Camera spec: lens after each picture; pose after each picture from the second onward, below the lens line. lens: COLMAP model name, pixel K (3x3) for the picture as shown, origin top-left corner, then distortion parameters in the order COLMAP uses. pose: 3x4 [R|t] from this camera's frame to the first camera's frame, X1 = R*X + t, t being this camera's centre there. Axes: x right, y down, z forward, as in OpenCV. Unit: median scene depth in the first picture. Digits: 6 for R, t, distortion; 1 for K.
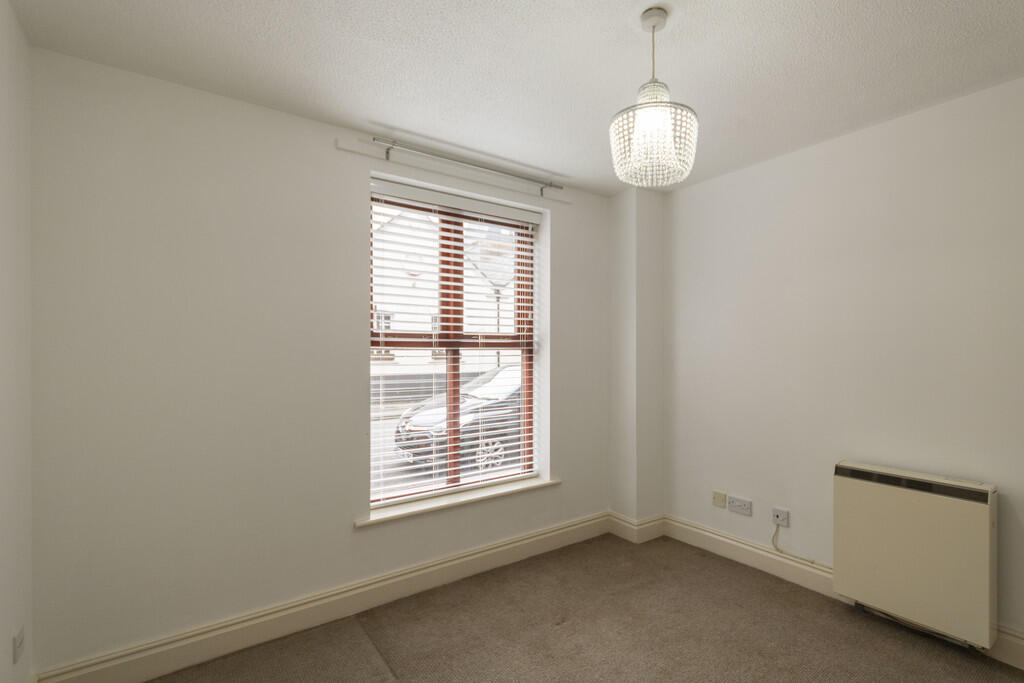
lens RADIAL K [[474.0, 0, 514.8], [0, 474.0, 346.1], [0, 0, 1]] dist [0.002437, 0.000178]
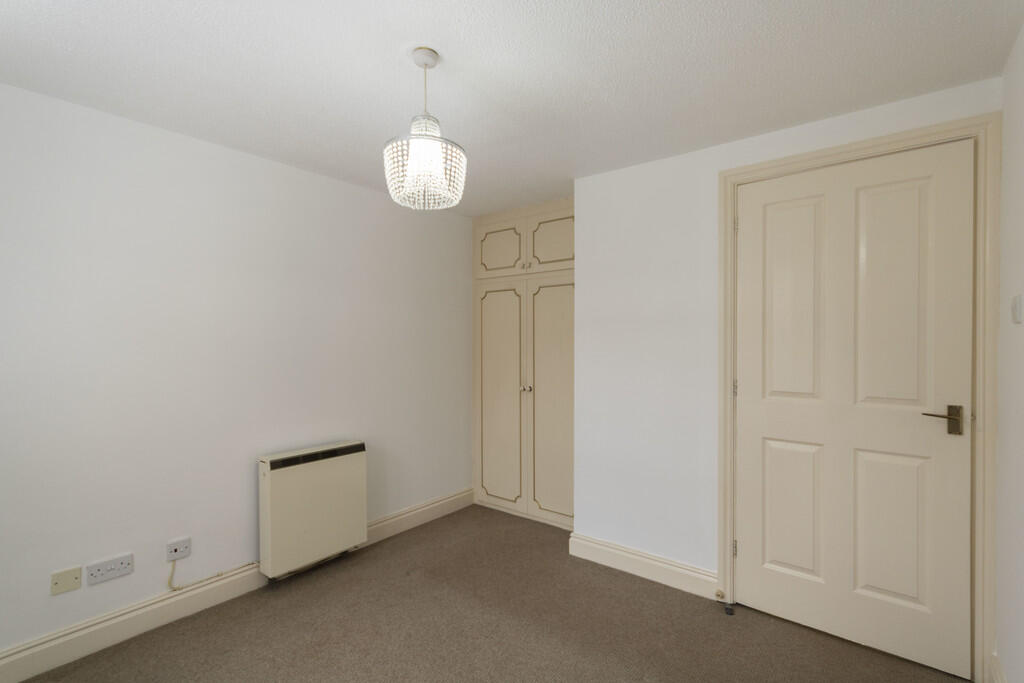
lens RADIAL K [[474.0, 0, 513.6], [0, 474.0, 345.8], [0, 0, 1]] dist [0.002437, 0.000178]
pose [[-0.268251, 0.004635, 0.963338, -0.426247], [0.011868, 0.999928, -0.001506, -0.005036], [-0.963276, 0.011029, -0.268287, 0.605744]]
